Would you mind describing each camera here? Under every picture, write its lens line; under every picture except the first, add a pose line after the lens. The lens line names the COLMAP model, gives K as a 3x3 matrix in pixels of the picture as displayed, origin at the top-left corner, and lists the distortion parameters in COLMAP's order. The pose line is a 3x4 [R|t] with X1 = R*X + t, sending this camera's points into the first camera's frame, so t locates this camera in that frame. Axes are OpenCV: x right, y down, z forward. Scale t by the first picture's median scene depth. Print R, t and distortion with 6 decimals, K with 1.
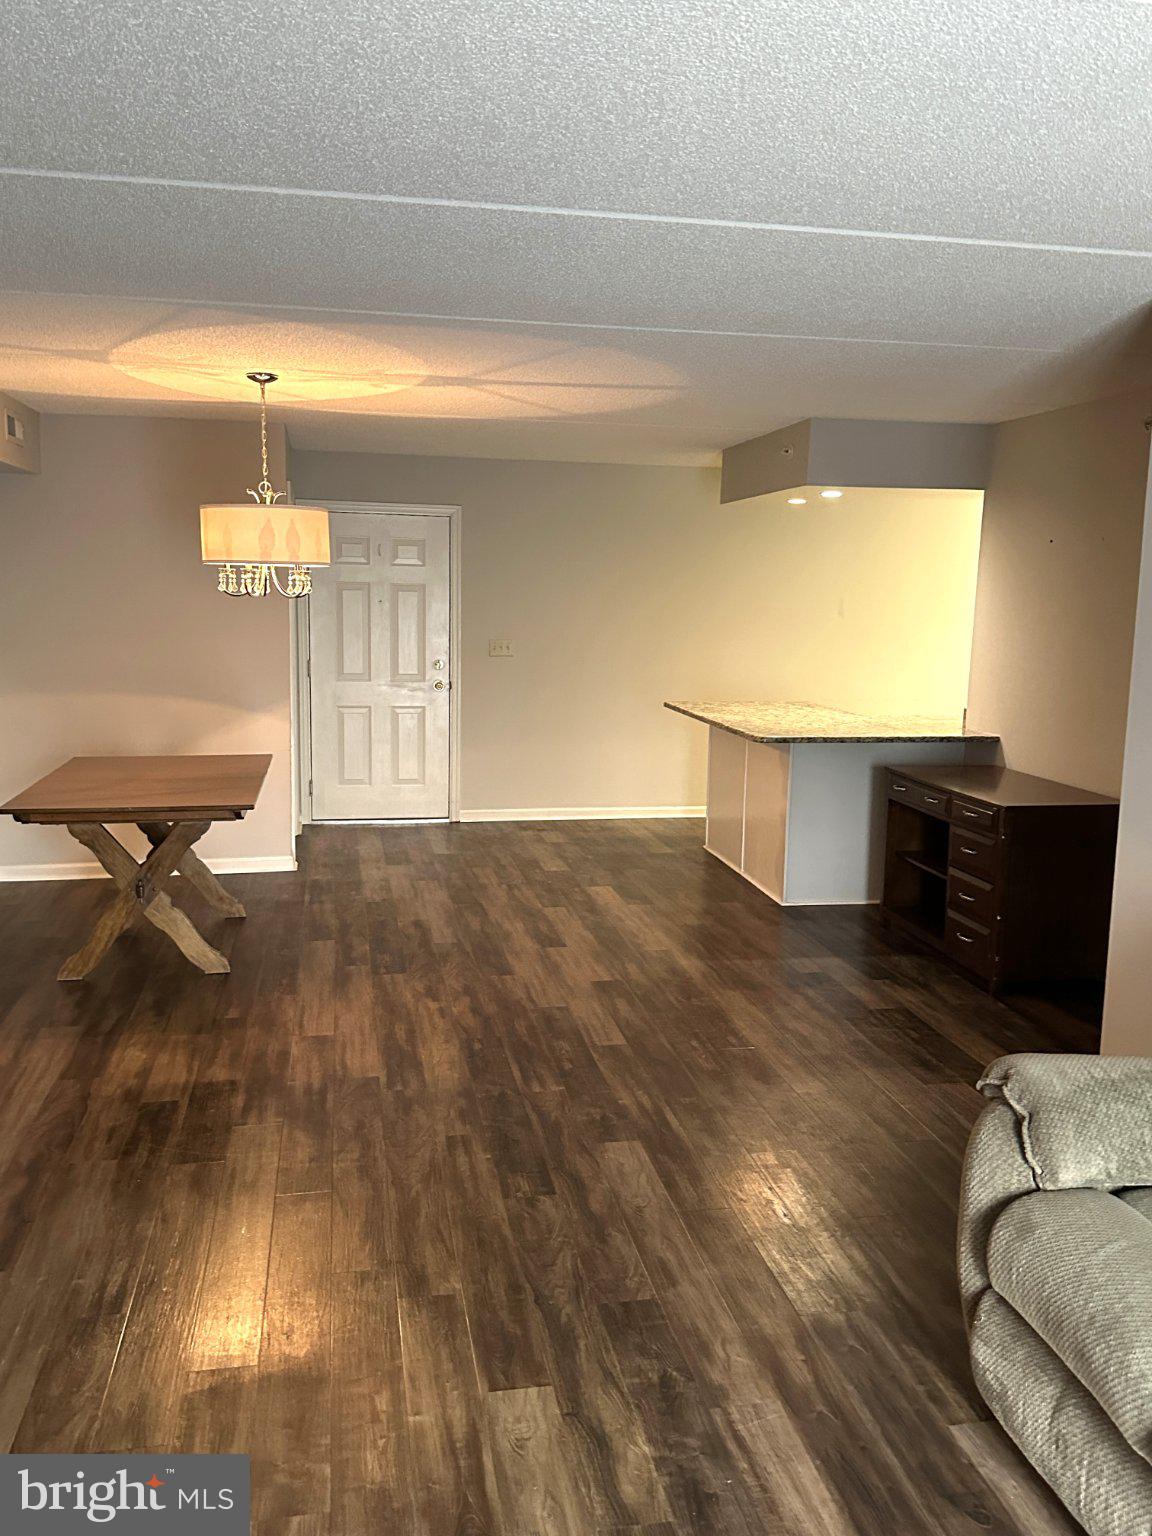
lens RADIAL K [[1289.1, 0, 577.5], [0, 1289.1, 771.4], [0, 0, 1]] dist [-0.005319, -0.000779]
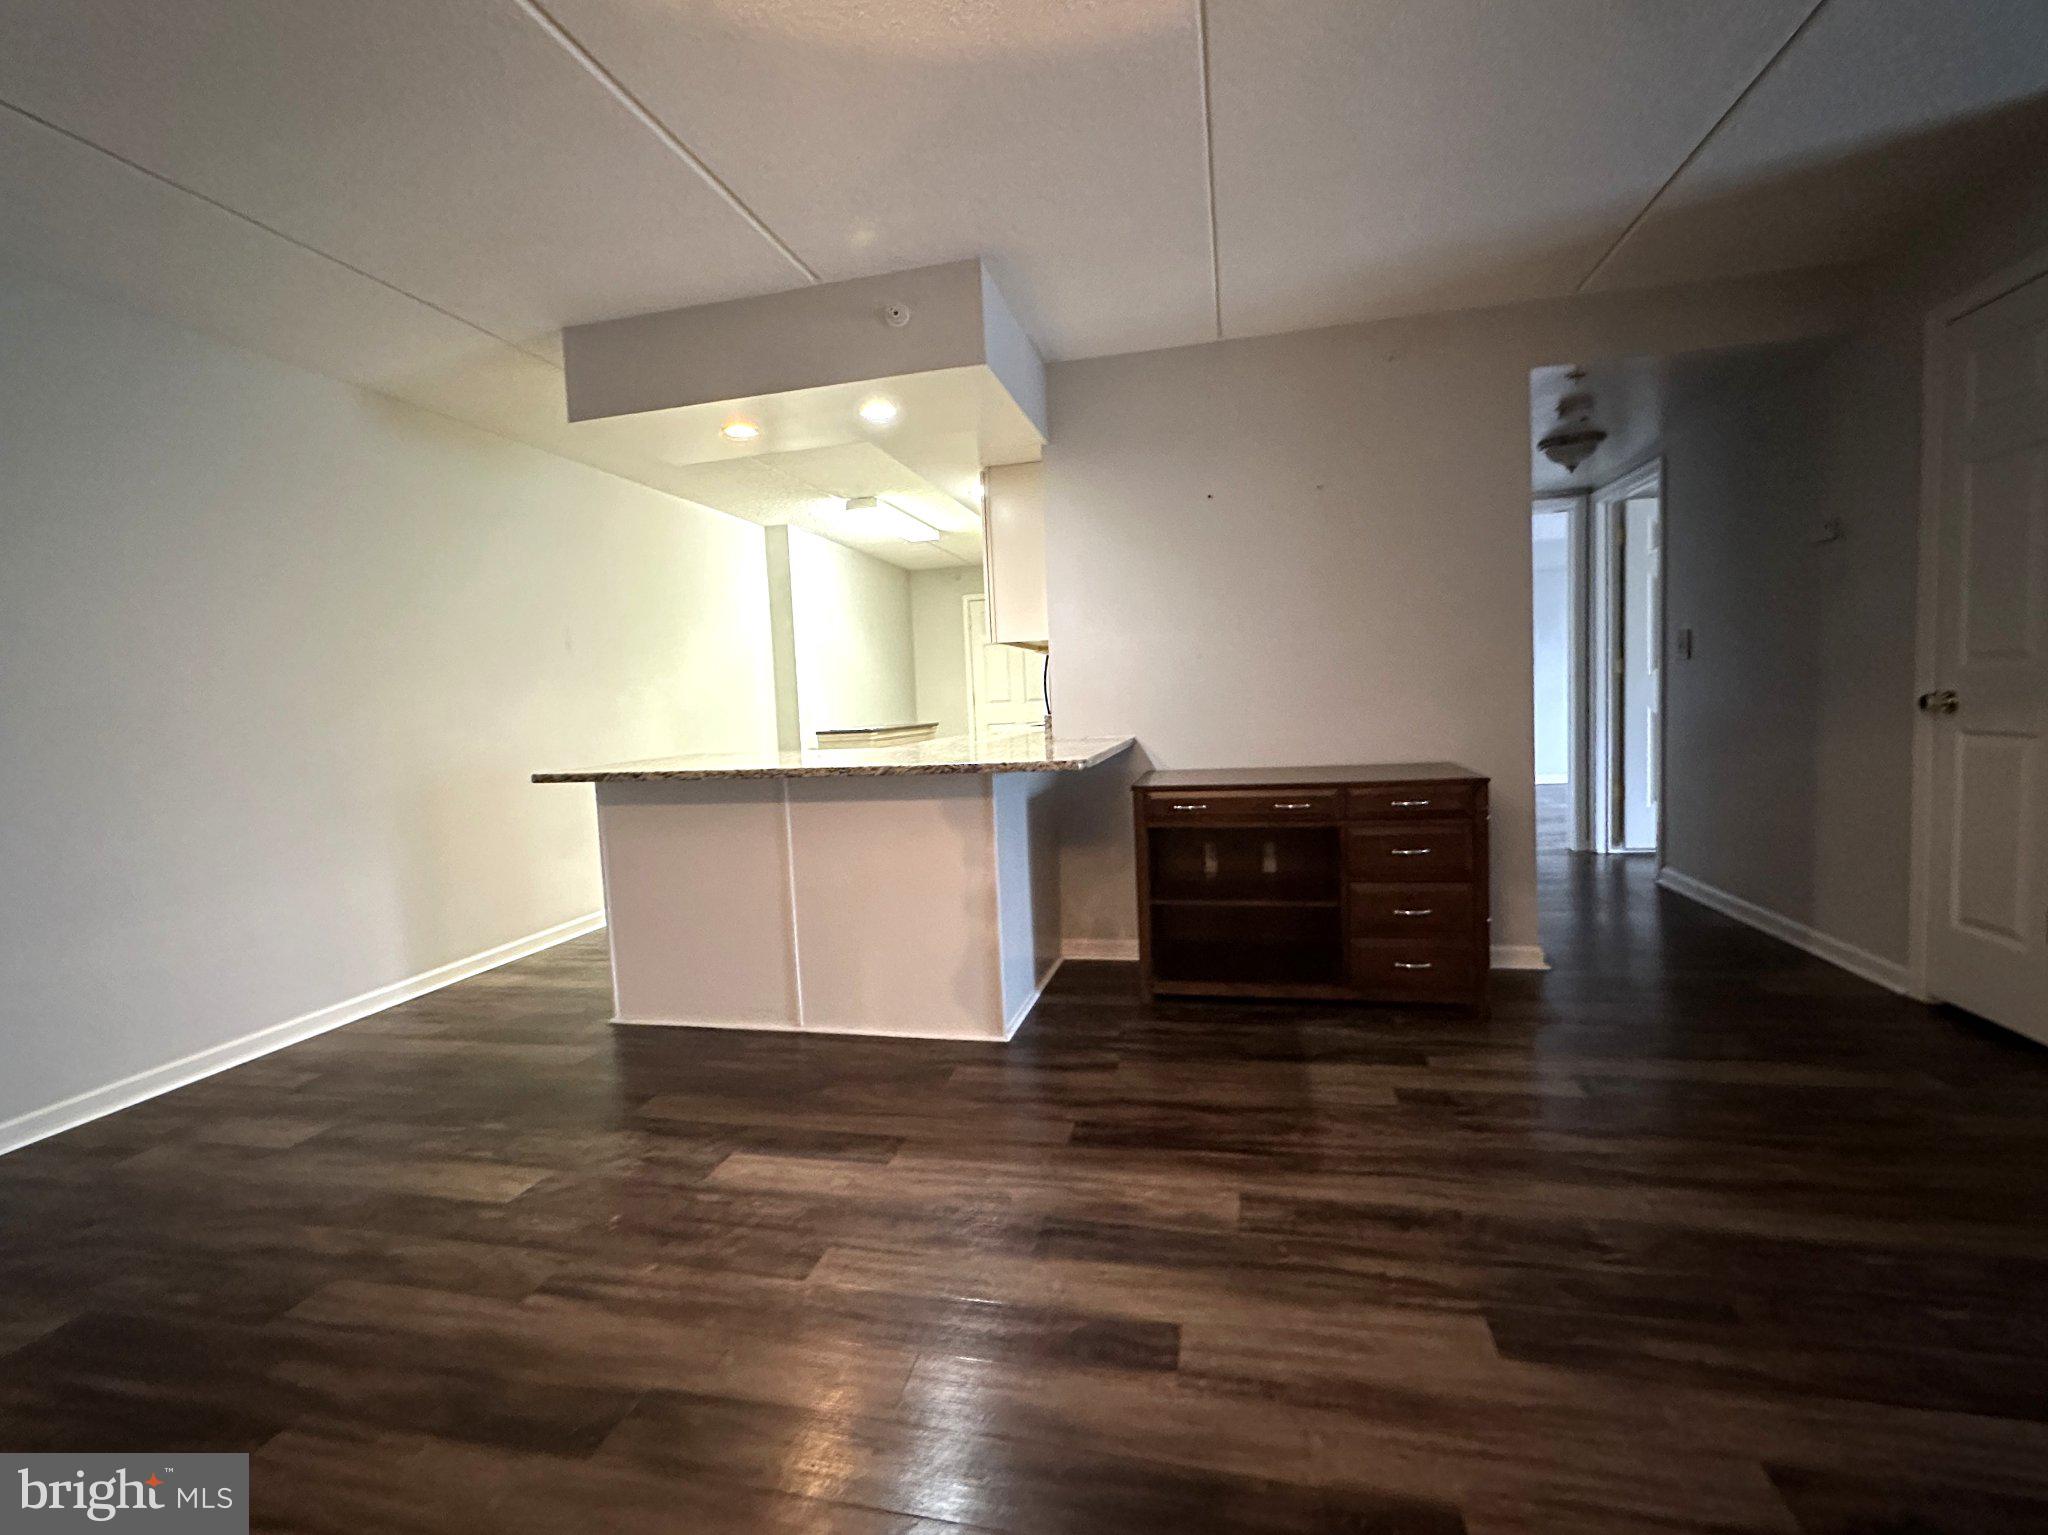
lens RADIAL K [[916.7, 0, 1025.8], [0, 916.7, 753.3], [0, 0, 1]] dist [-0.002265, 0.000289]
pose [[0.399642, -0.100130, 0.911186, -0.273478], [0.184914, 0.982388, 0.026852, -0.050946], [-0.897827, 0.157760, 0.411119, 0.949287]]
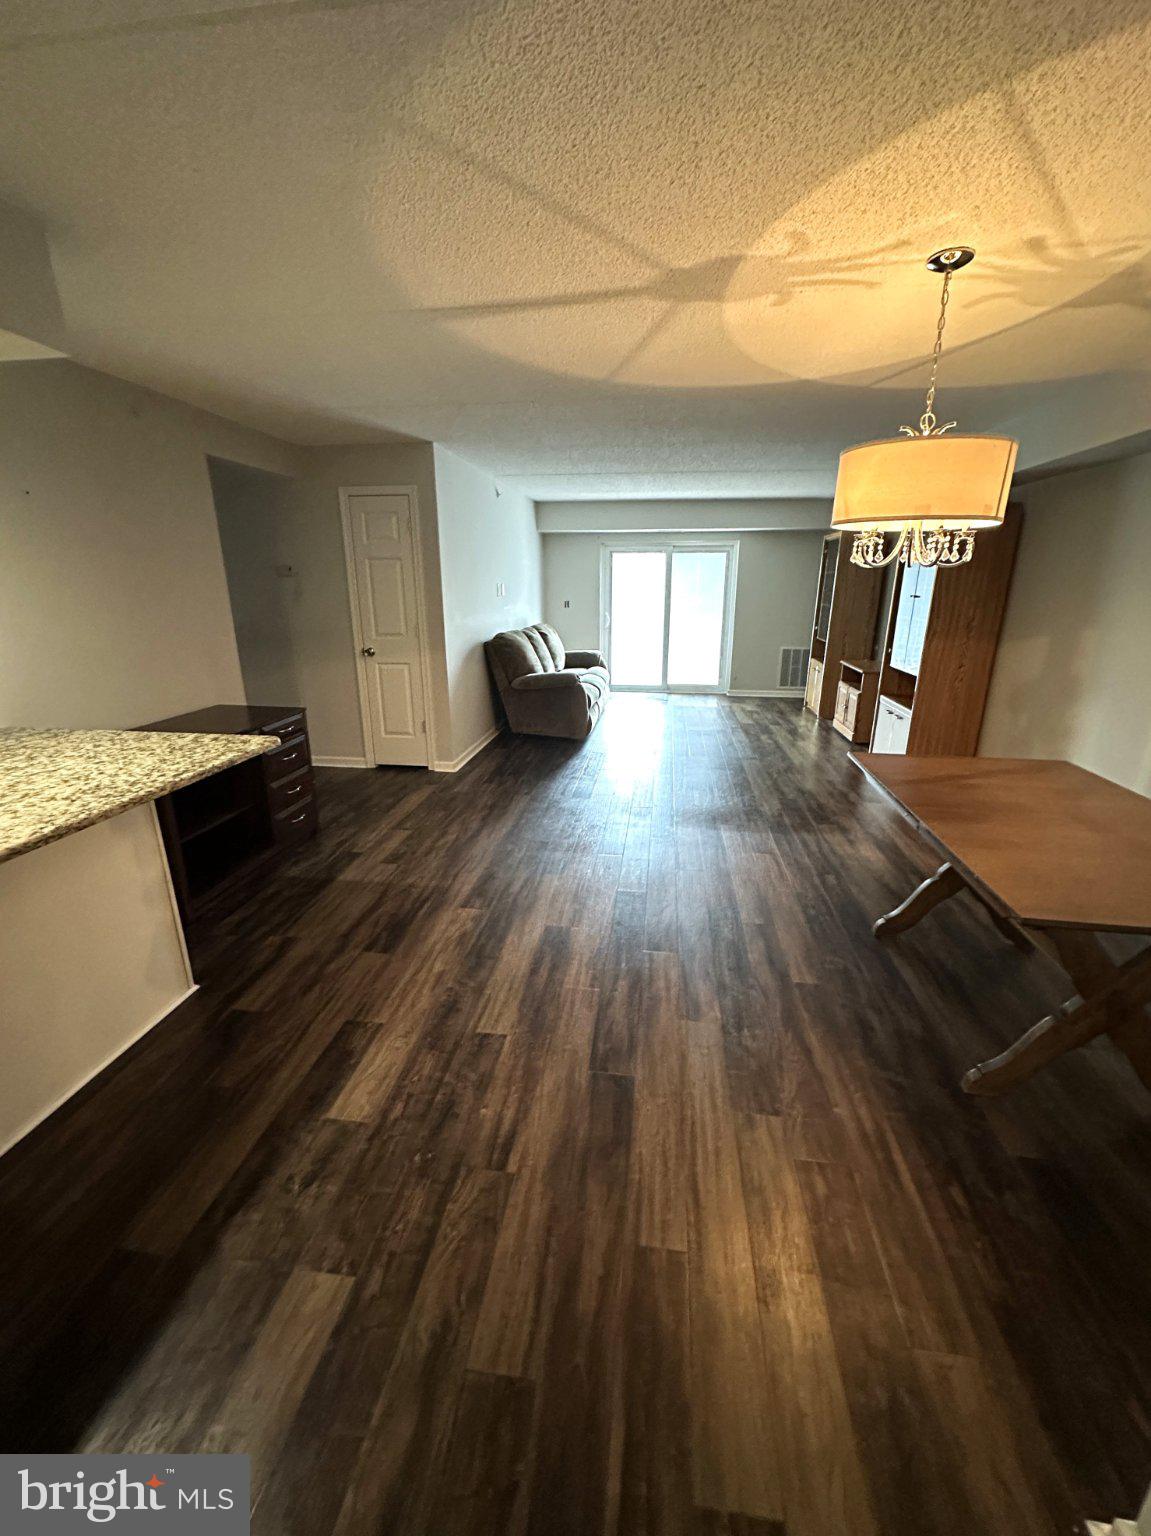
lens RADIAL K [[619.7, 0, 578.8], [0, 619.7, 769.4], [0, 0, 1]] dist [0.002513, 0.000306]
pose [[-0.948731, -0.116241, 0.293934, -0.168391], [0.020346, 0.905536, 0.423781, -0.187846], [-0.315428, 0.408035, -0.856745, 1.428246]]
